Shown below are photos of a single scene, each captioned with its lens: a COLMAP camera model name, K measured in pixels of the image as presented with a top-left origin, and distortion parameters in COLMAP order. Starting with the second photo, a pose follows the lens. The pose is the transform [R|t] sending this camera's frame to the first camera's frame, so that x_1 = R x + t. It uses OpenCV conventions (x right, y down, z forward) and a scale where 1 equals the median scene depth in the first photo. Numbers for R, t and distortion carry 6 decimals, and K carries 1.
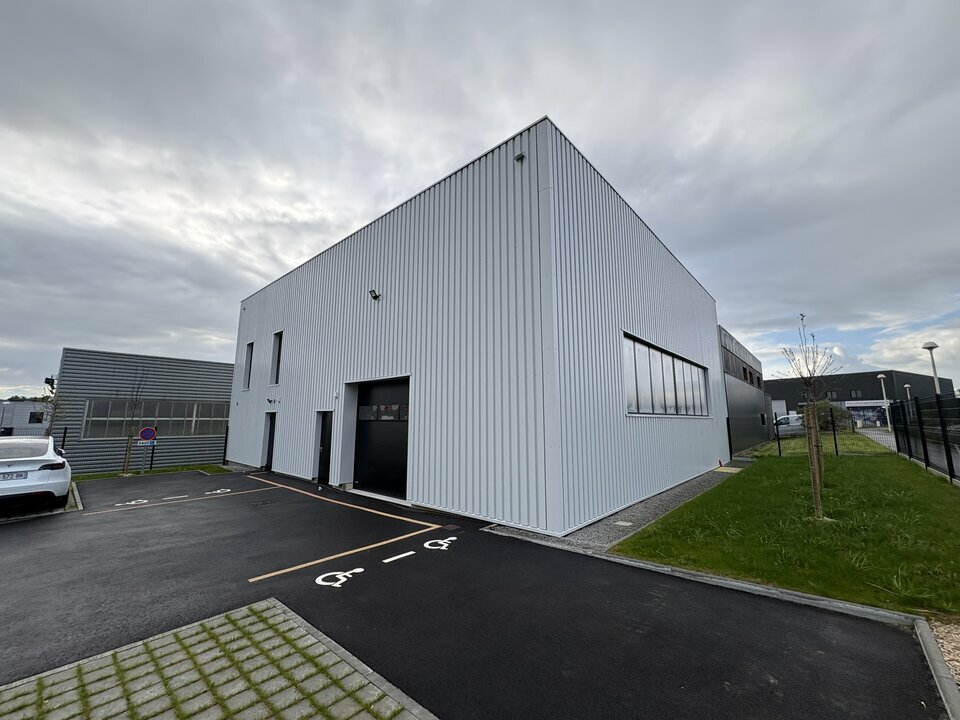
lens RADIAL K [[383.9, 0, 480.0], [0, 383.9, 360.0], [0, 0, 1]] dist [0.000951, -0.000044]
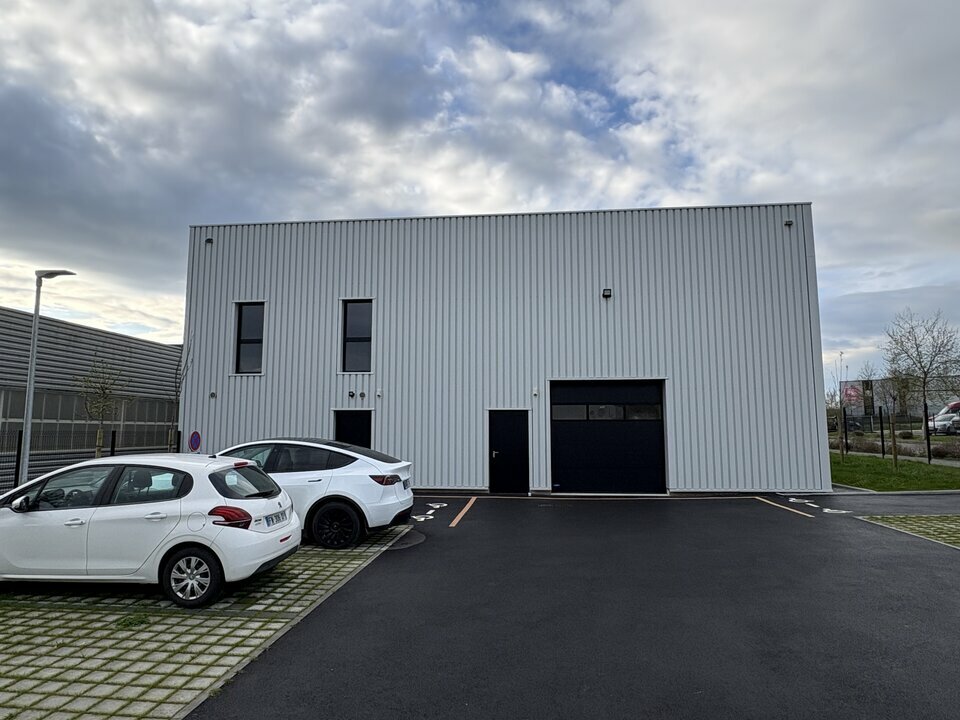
lens RADIAL K [[595.3, 0, 480.0], [0, 595.3, 360.0], [0, 0, 1]] dist [0.001415, -0.002622]
pose [[0.805798, 0.067807, 0.588296, -1.014776], [-0.087846, 0.996119, 0.005511, 0.015242], [-0.585639, -0.056120, 0.808627, -0.039820]]
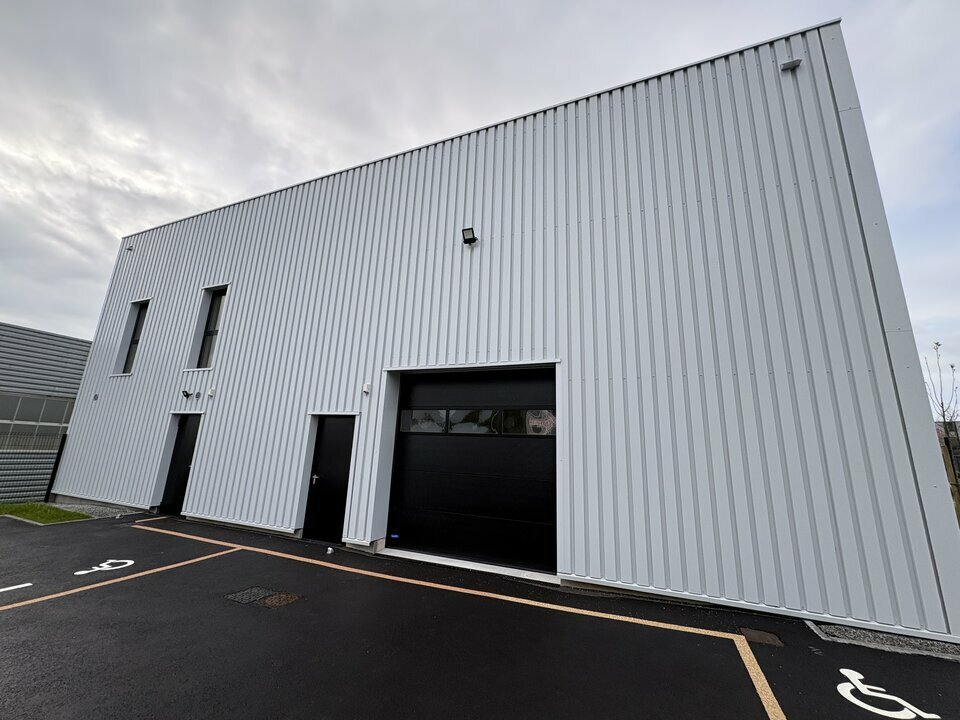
lens RADIAL K [[383.0, 0, 476.8], [0, 383.0, 355.9], [0, 0, 1]] dist [0.001218, -0.000133]
pose [[0.943149, 0.114767, 0.311927, -0.314097], [-0.089177, 0.991460, -0.095151, 0.063874], [-0.320184, 0.061924, 0.945329, 0.284256]]
